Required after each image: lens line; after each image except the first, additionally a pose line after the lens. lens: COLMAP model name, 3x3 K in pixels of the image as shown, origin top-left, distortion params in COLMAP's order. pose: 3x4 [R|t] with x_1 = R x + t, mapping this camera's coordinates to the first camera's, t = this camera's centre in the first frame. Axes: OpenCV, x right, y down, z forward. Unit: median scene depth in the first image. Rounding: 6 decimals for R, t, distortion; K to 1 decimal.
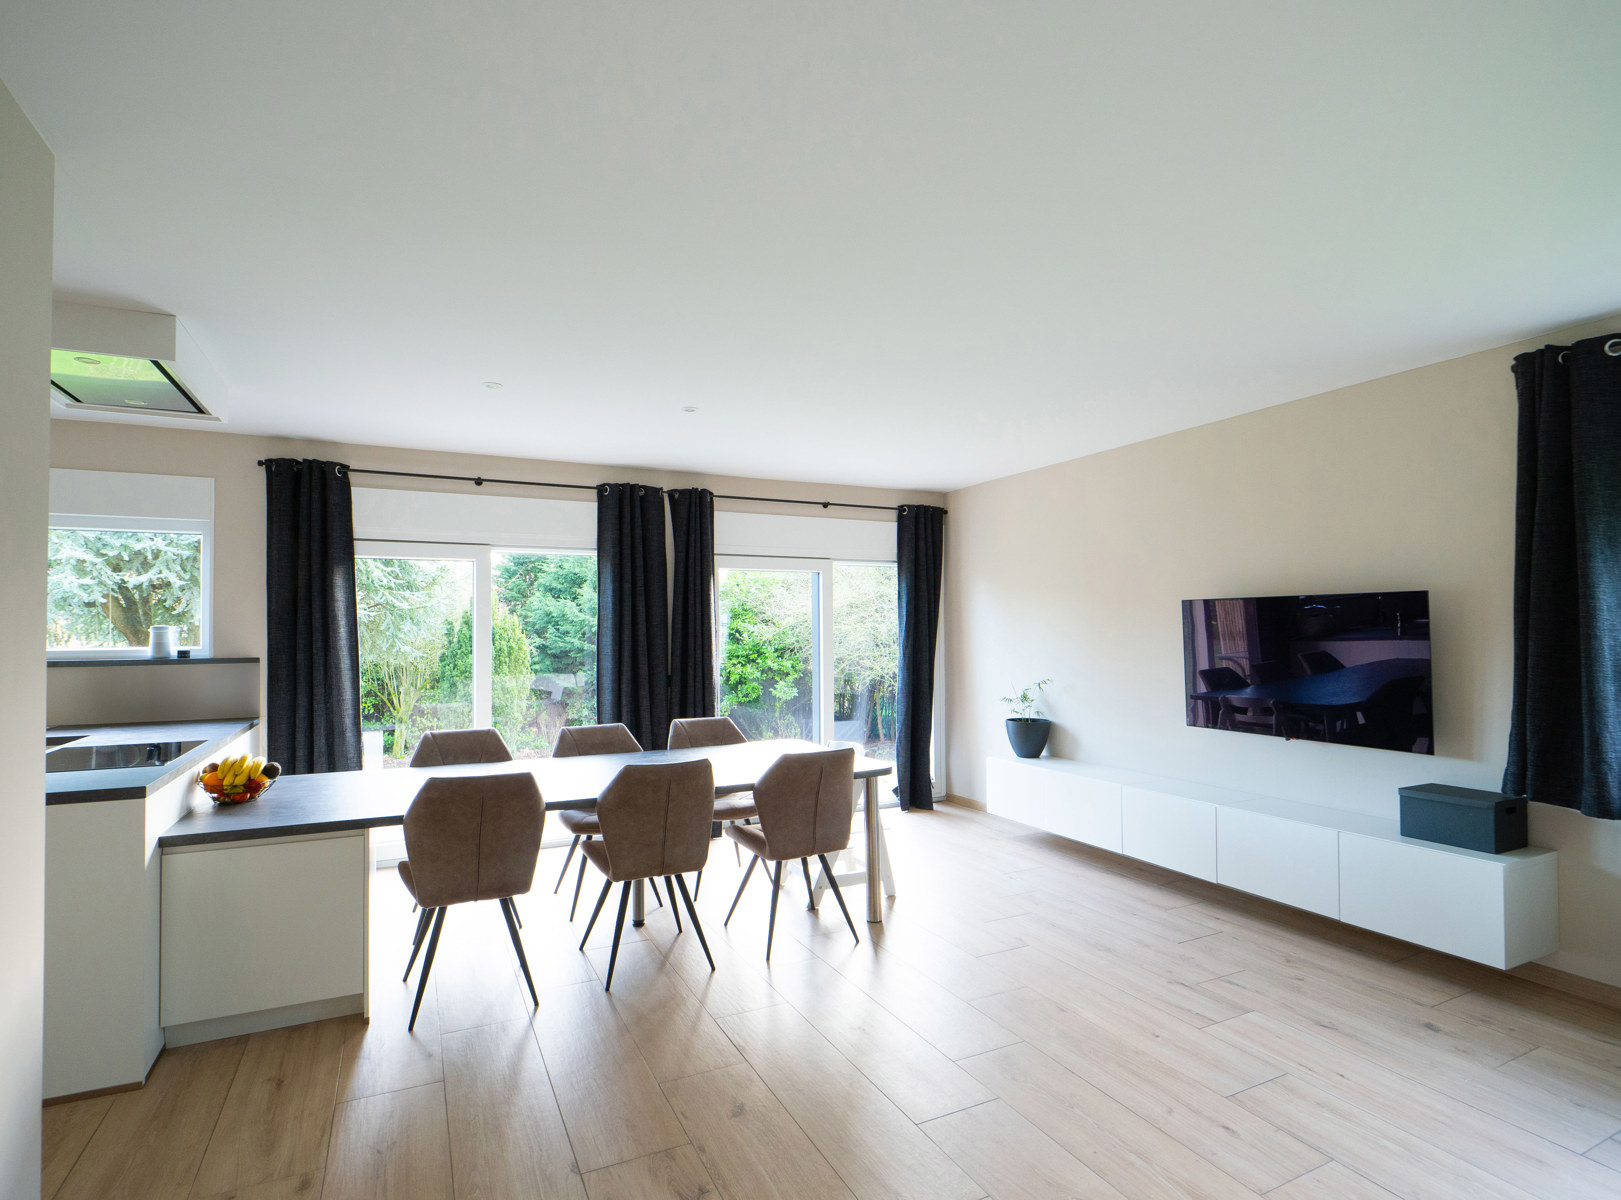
lens RADIAL K [[820.2, 0, 810.5], [0, 820.2, 600.0], [0, 0, 1]] dist [0.001226, 0.000339]
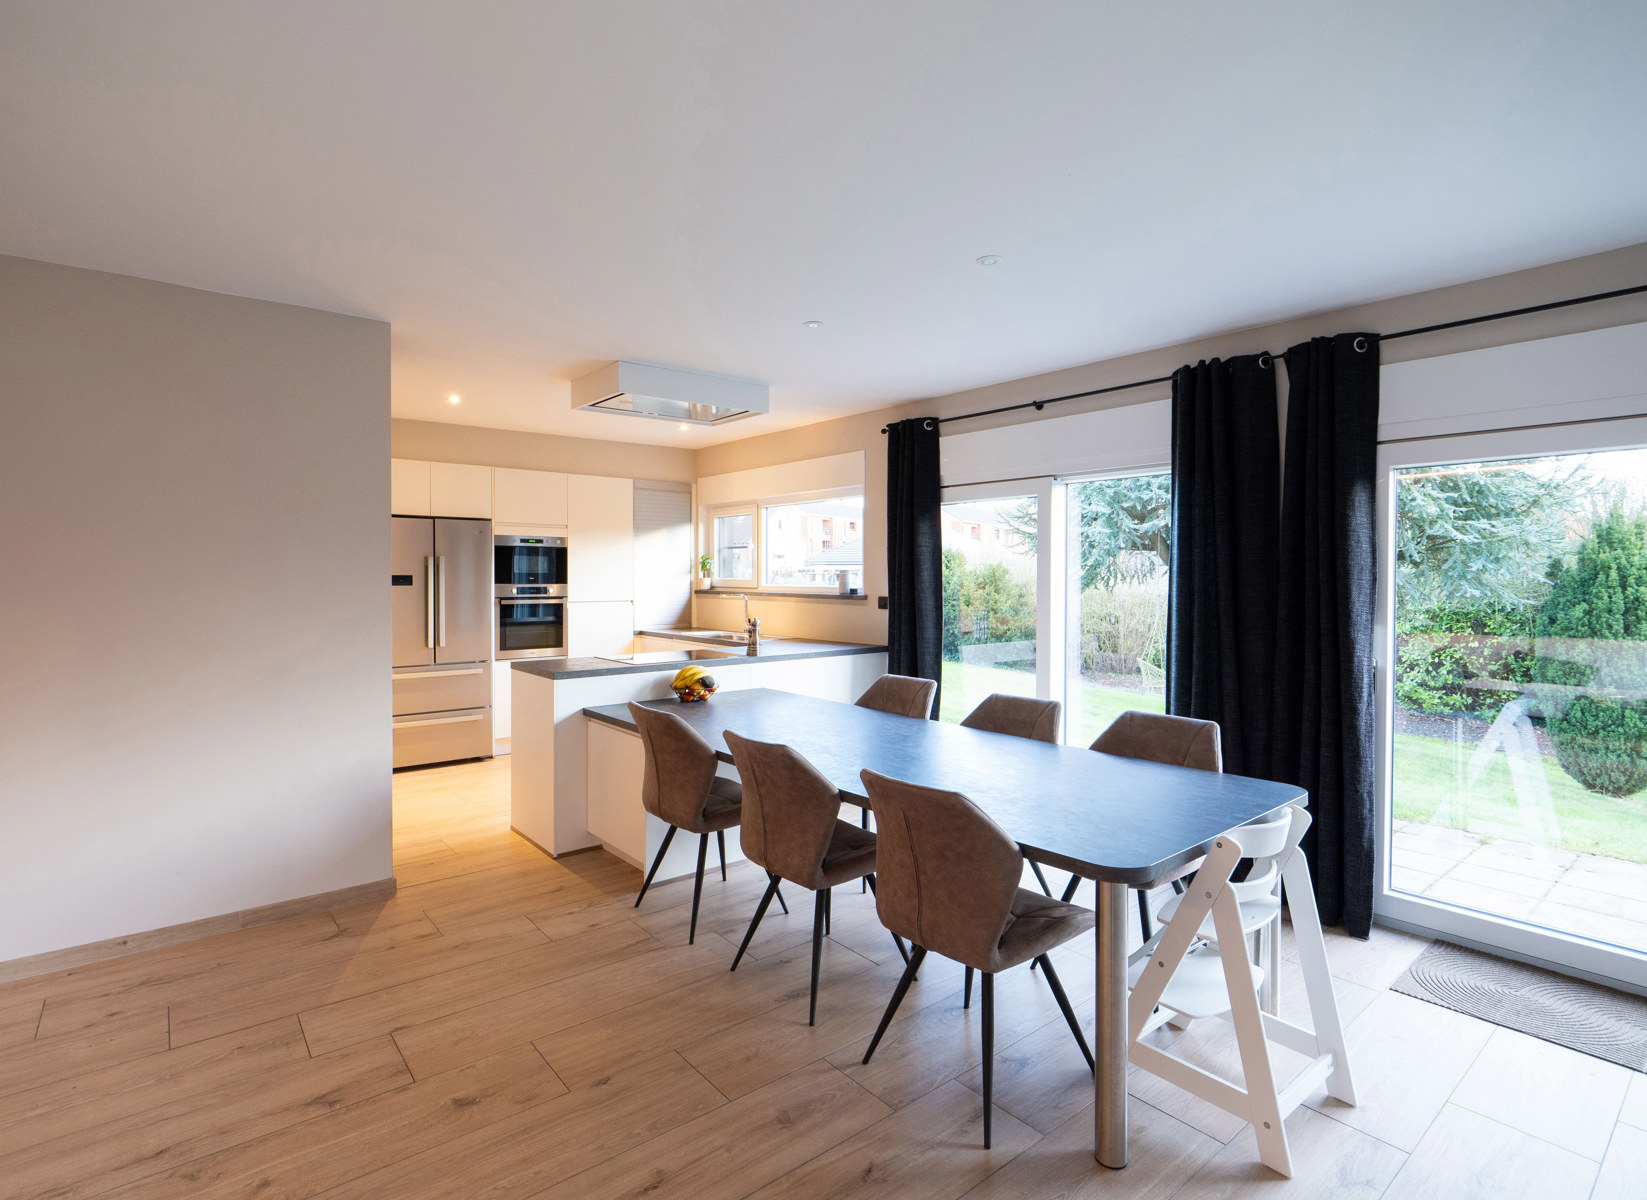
lens RADIAL K [[801.8, 0, 778.7], [0, 801.8, 598.5], [0, 0, 1]] dist [0.000703, 0.000222]
pose [[0.198737, 0.040163, -0.979229, 0.415371], [0.034498, 0.998254, 0.047945, 0.011996], [0.979445, -0.043310, 0.197005, 0.585203]]
